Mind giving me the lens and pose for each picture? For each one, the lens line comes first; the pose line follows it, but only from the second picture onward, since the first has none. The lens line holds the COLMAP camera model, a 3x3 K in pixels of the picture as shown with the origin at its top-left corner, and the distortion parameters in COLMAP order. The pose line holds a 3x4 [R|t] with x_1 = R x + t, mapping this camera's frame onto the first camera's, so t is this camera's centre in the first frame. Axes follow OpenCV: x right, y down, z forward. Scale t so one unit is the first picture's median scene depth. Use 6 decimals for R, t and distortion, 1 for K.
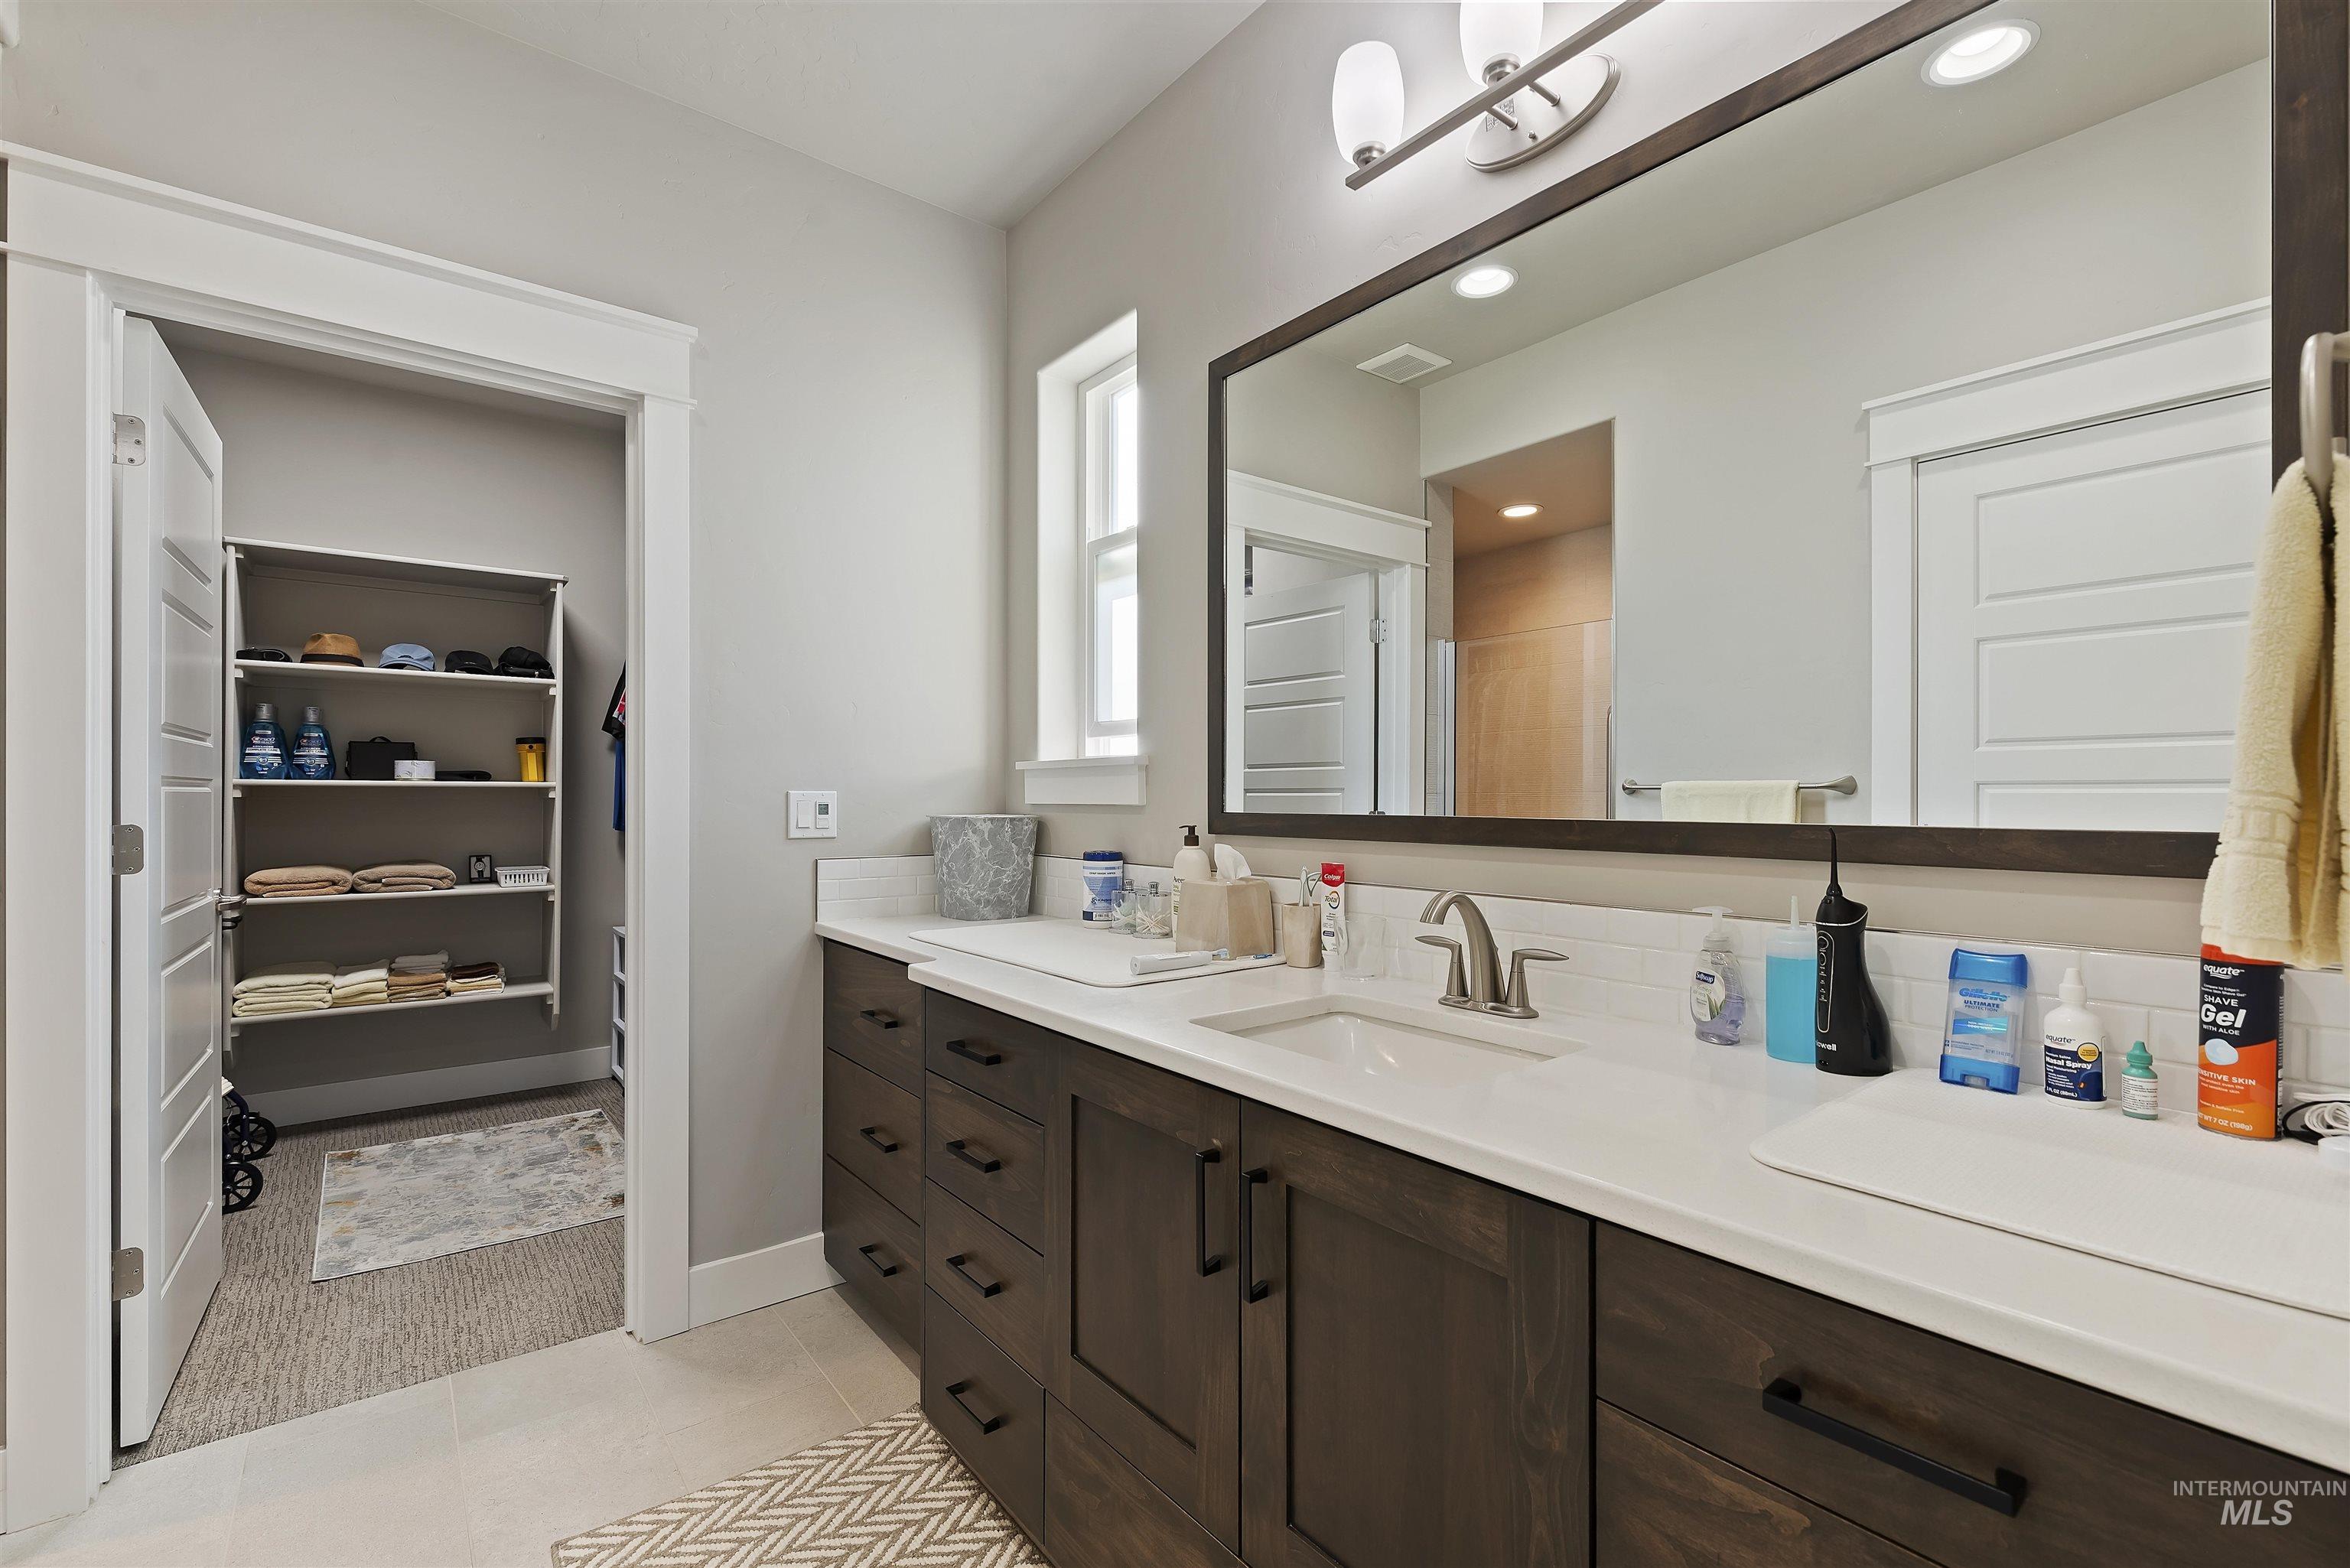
lens RADIAL K [[1024.1, 0, 1177.2], [0, 1024.1, 785.2], [0, 0, 1]] dist [0.001350, -0.000870]
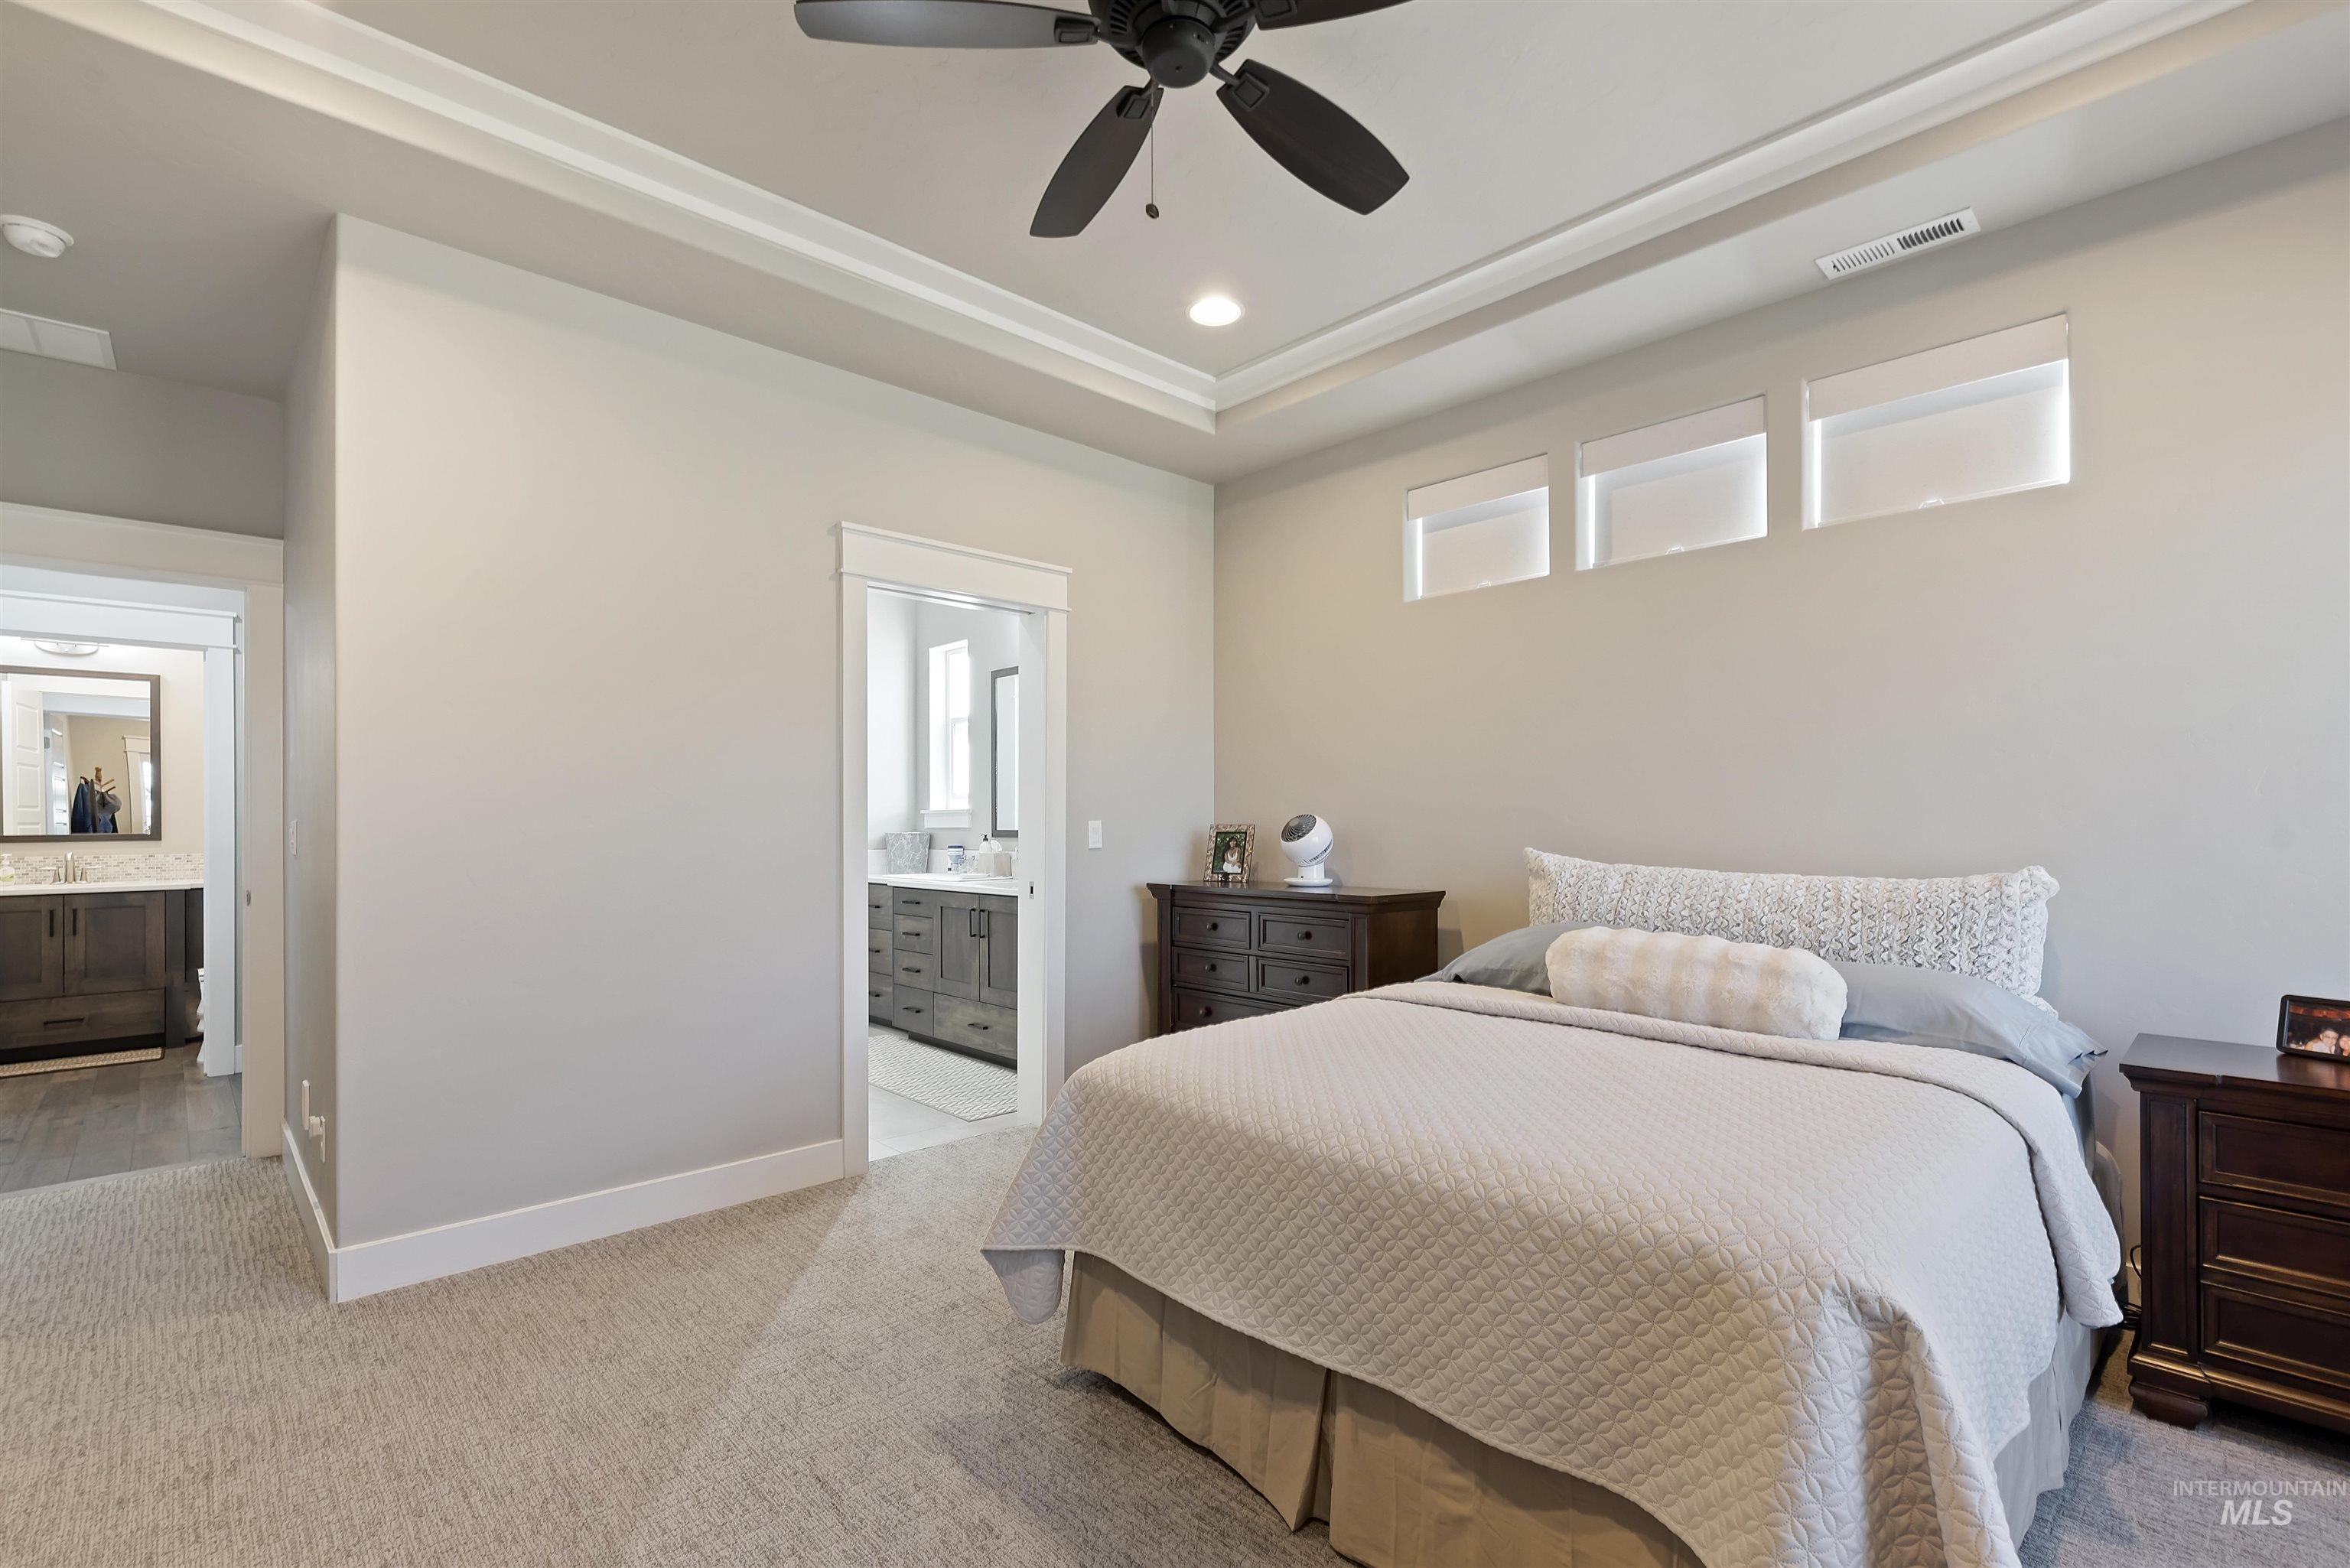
lens RADIAL K [[1024.1, 0, 1171.3], [0, 1024.1, 796.9], [0, 0, 1]] dist [0.001350, -0.000870]
pose [[0.995037, -0.007210, 0.099242, 0.228411], [0.008186, 0.999922, -0.009438, -0.031312], [-0.099166, 0.010204, 0.995019, -1.746829]]
